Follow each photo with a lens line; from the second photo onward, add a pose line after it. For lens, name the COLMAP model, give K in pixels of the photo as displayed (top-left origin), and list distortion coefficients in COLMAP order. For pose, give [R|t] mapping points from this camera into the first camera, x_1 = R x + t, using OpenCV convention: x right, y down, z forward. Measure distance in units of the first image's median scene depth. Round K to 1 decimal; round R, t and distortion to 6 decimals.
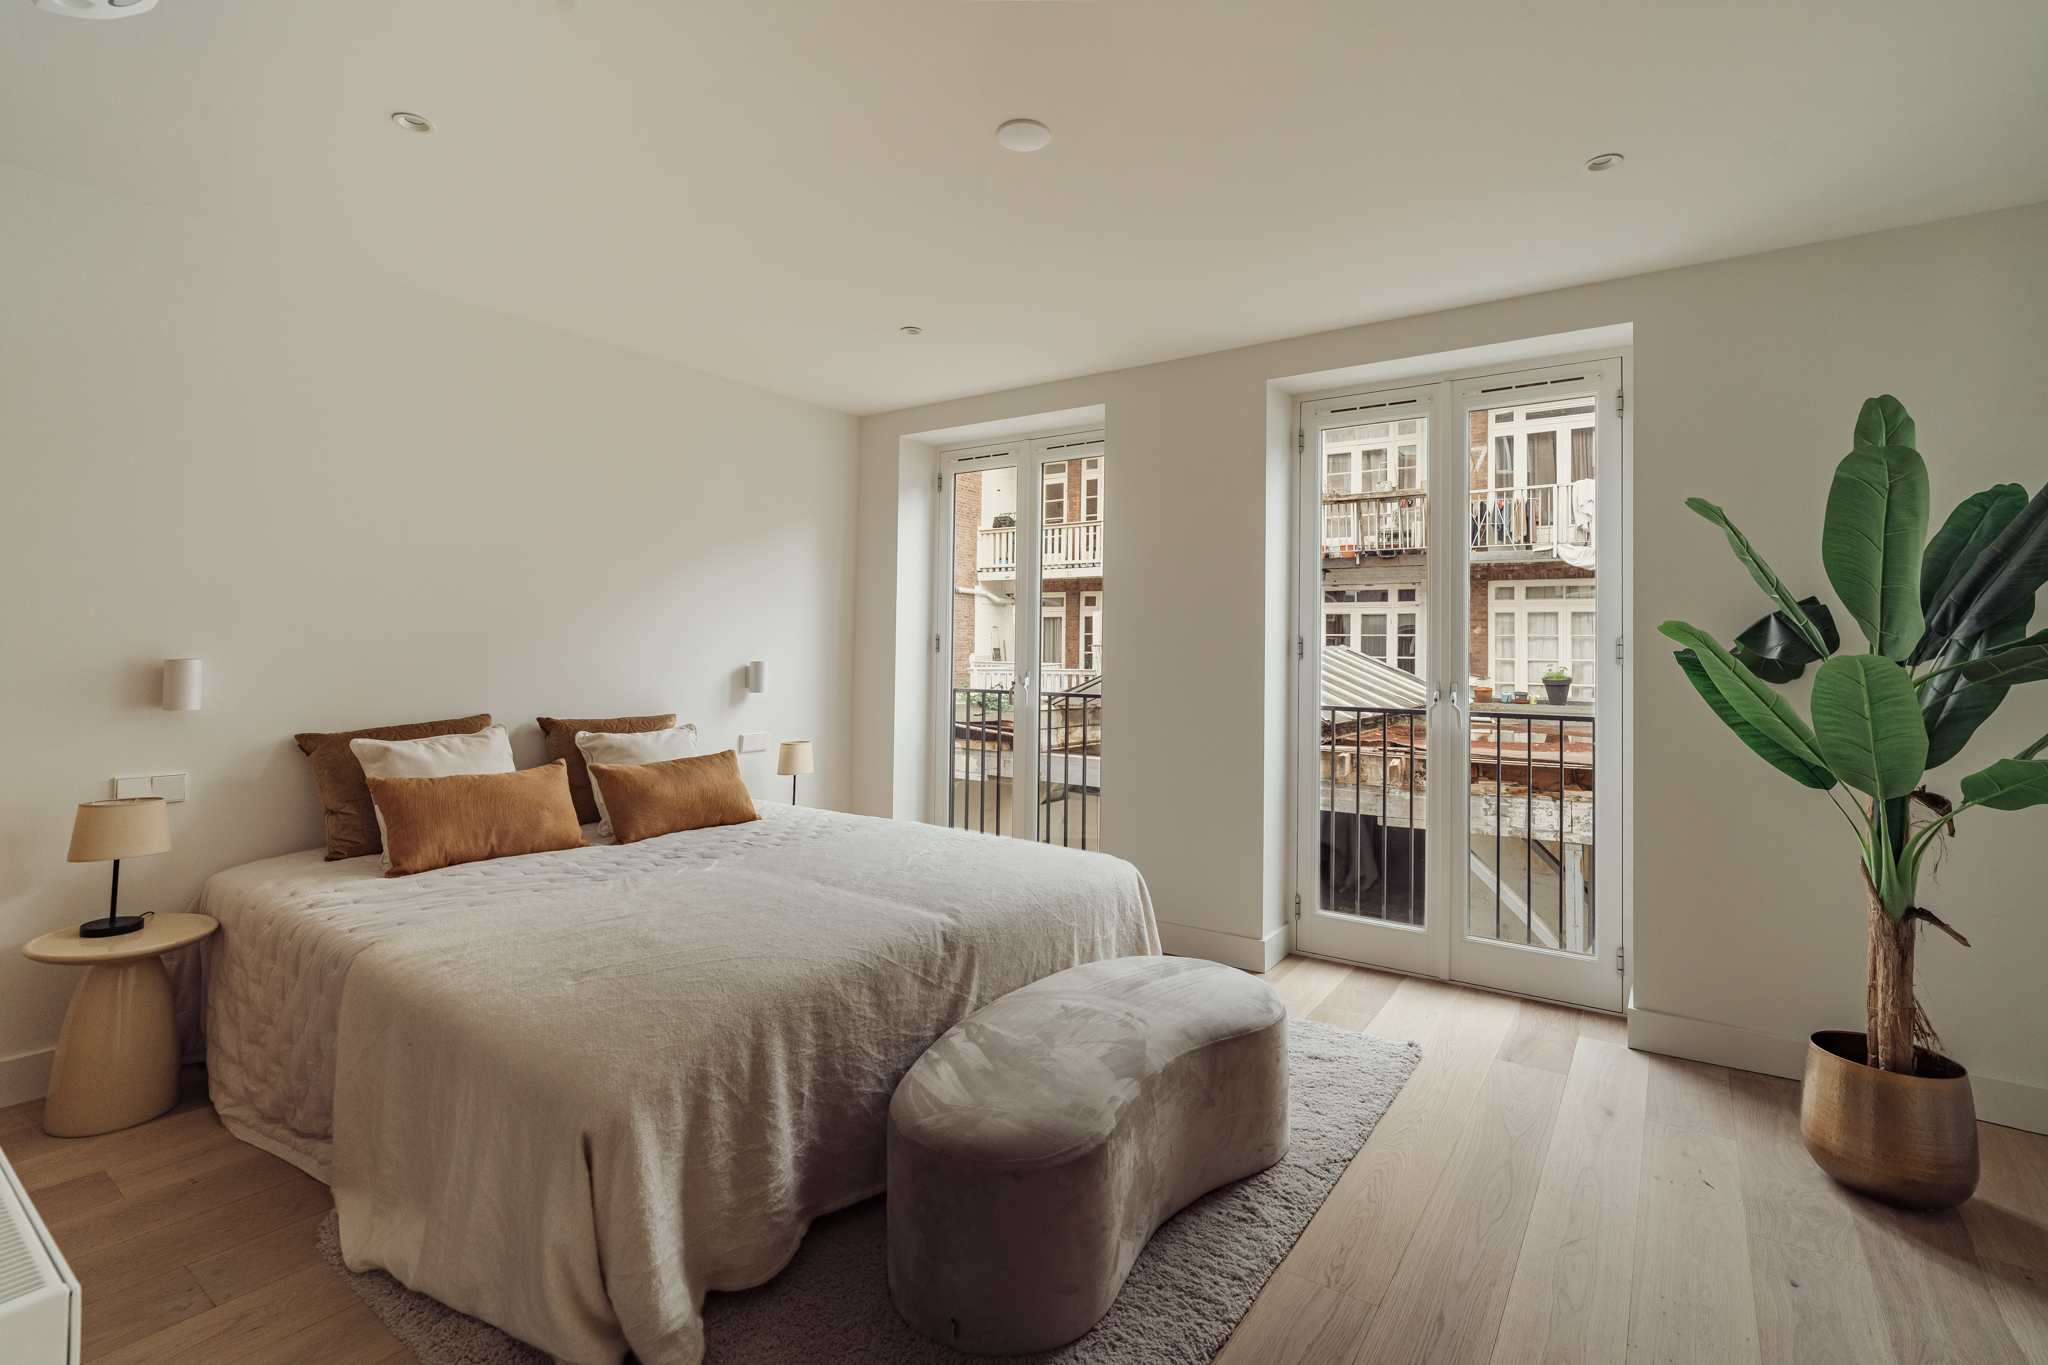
lens RADIAL K [[928.9, 0, 1008.9], [0, 928.9, 627.8], [0, 0, 1]] dist [-0.005159, 0.001001]
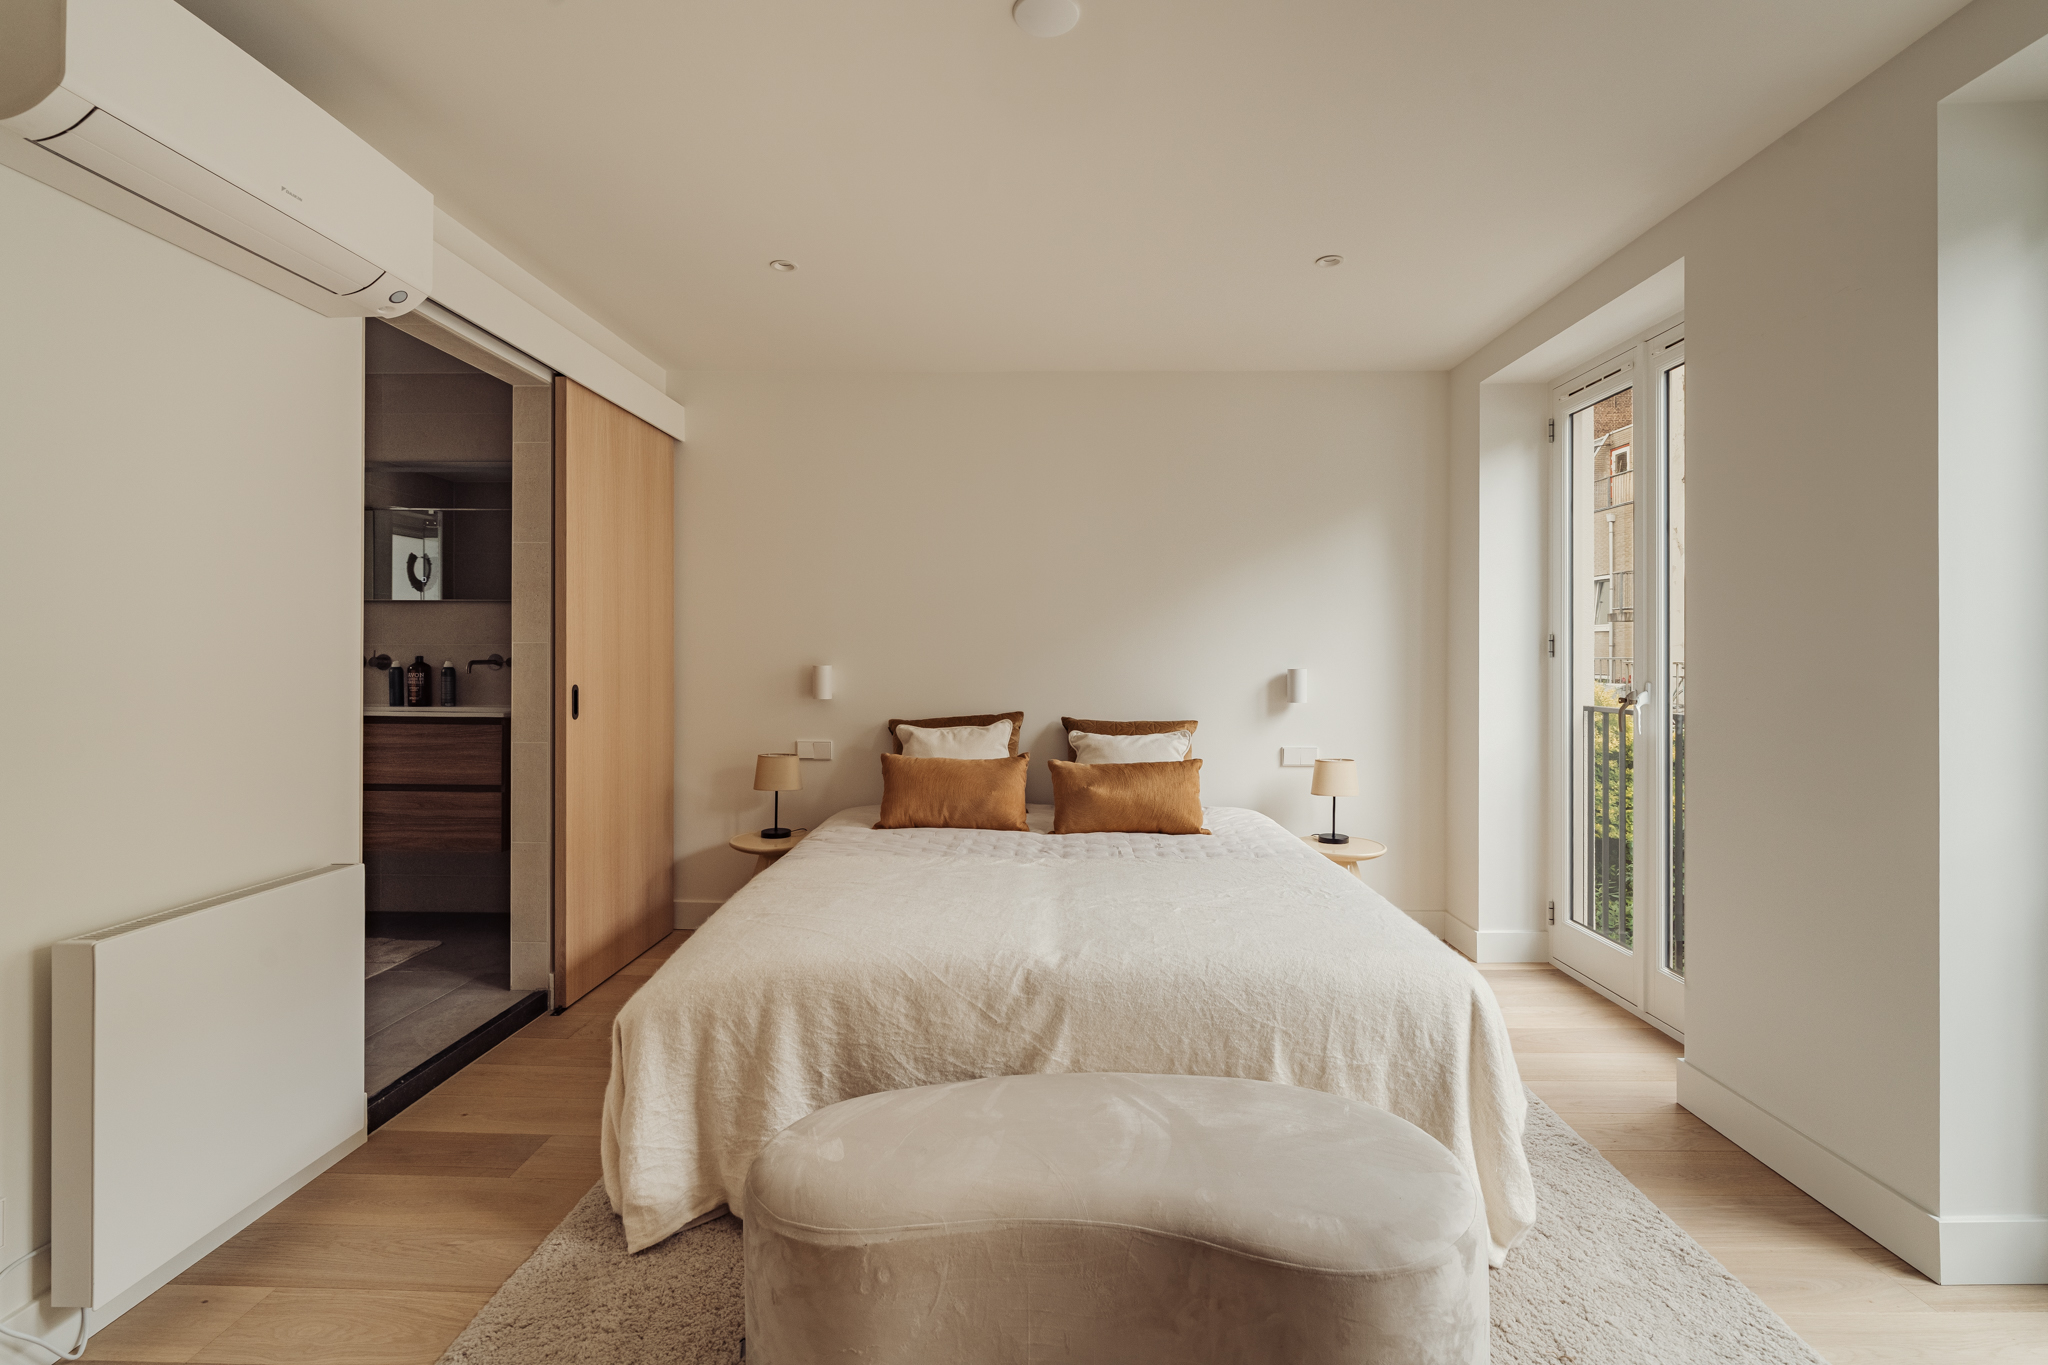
lens RADIAL K [[928.9, 0, 1047.3], [0, 928.9, 657.9], [0, 0, 1]] dist [-0.005159, 0.001001]
pose [[0.573098, -0.011502, -0.819406, 0.533863], [0.024692, 0.999690, 0.003237, 0.024669], [0.819115, -0.022088, 0.573204, 0.419335]]
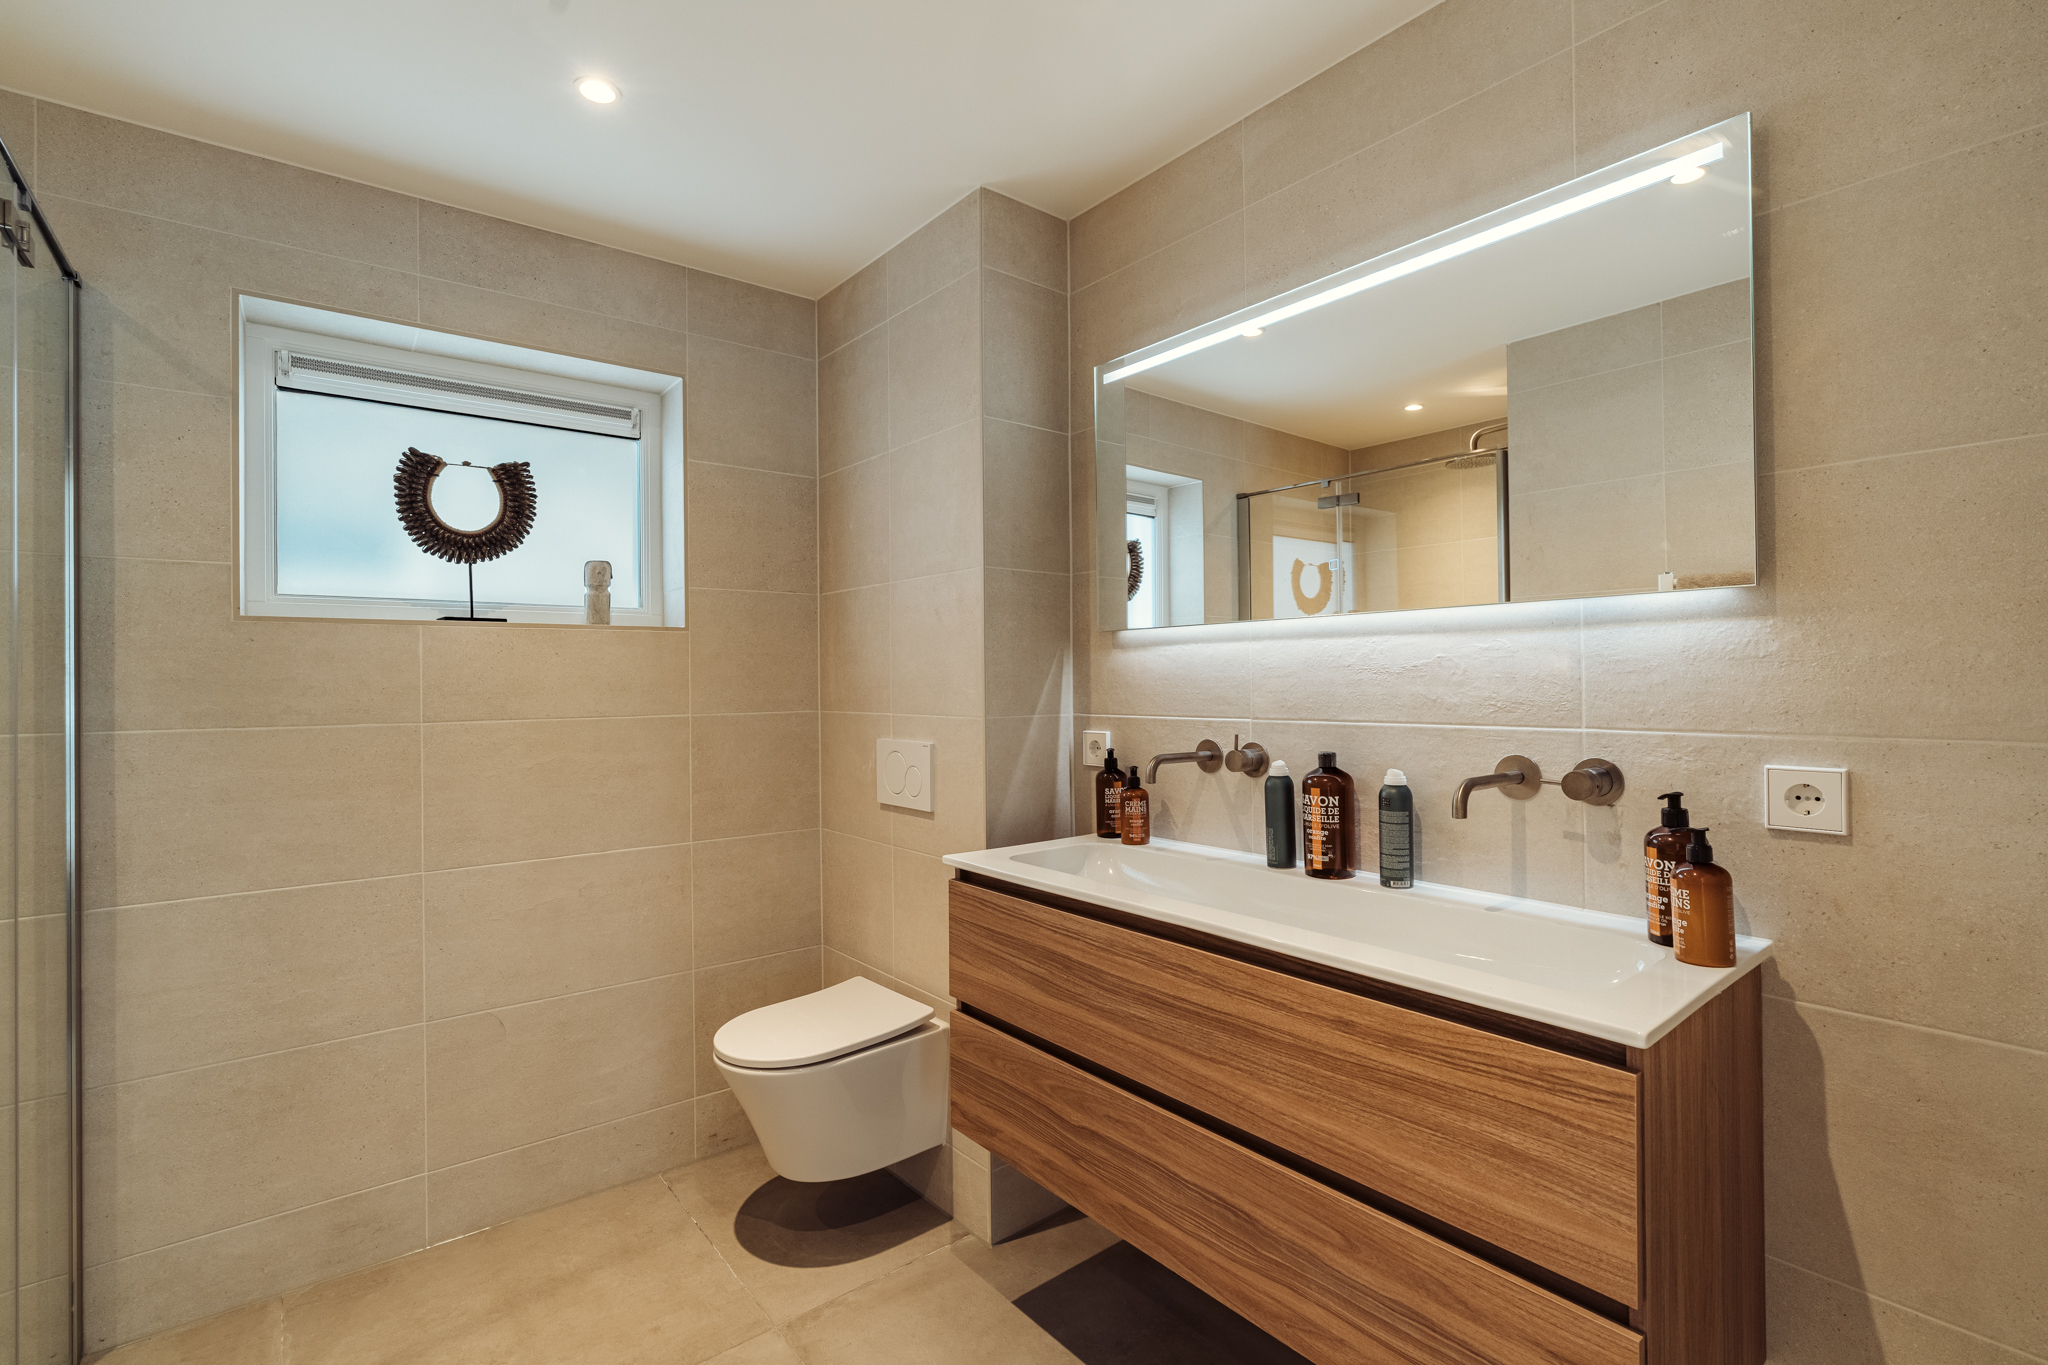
lens RADIAL K [[928.9, 0, 1021.3], [0, 928.9, 677.9], [0, 0, 1]] dist [-0.005159, 0.001001]
pose [[-0.271796, -0.015631, -0.962228, -0.605163], [0.030019, 0.999244, -0.024711, -0.037376], [0.961886, -0.035602, -0.271122, 0.420725]]
